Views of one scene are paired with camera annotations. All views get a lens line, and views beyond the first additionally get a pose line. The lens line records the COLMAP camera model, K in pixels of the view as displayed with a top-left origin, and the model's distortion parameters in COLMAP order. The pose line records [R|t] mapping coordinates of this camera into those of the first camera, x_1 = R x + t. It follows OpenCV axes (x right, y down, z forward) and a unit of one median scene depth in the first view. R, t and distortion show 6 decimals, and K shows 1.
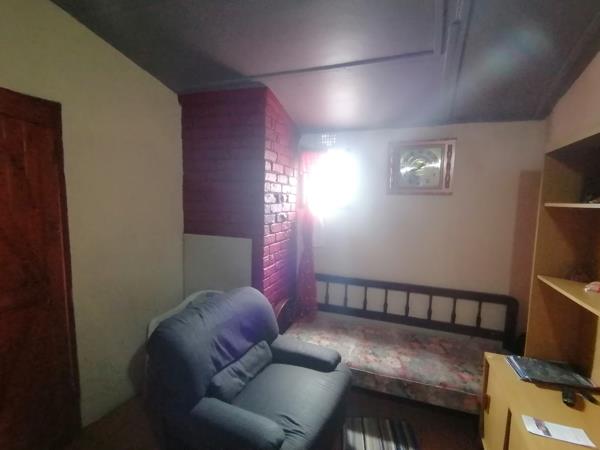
lens RADIAL K [[296.3, 0, 304.2], [0, 296.3, 228.5], [0, 0, 1]] dist [0.003851, 0.000042]
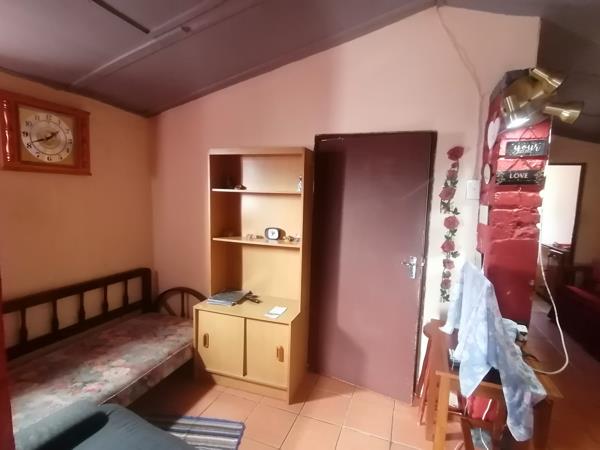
lens RADIAL K [[296.3, 0, 304.2], [0, 296.3, 228.5], [0, 0, 1]] dist [0.003851, 0.000042]
pose [[-0.020383, -0.135135, 0.990618, -0.548491], [0.059747, 0.988888, 0.136128, -0.051644], [-0.998005, 0.061961, -0.012083, 0.469189]]
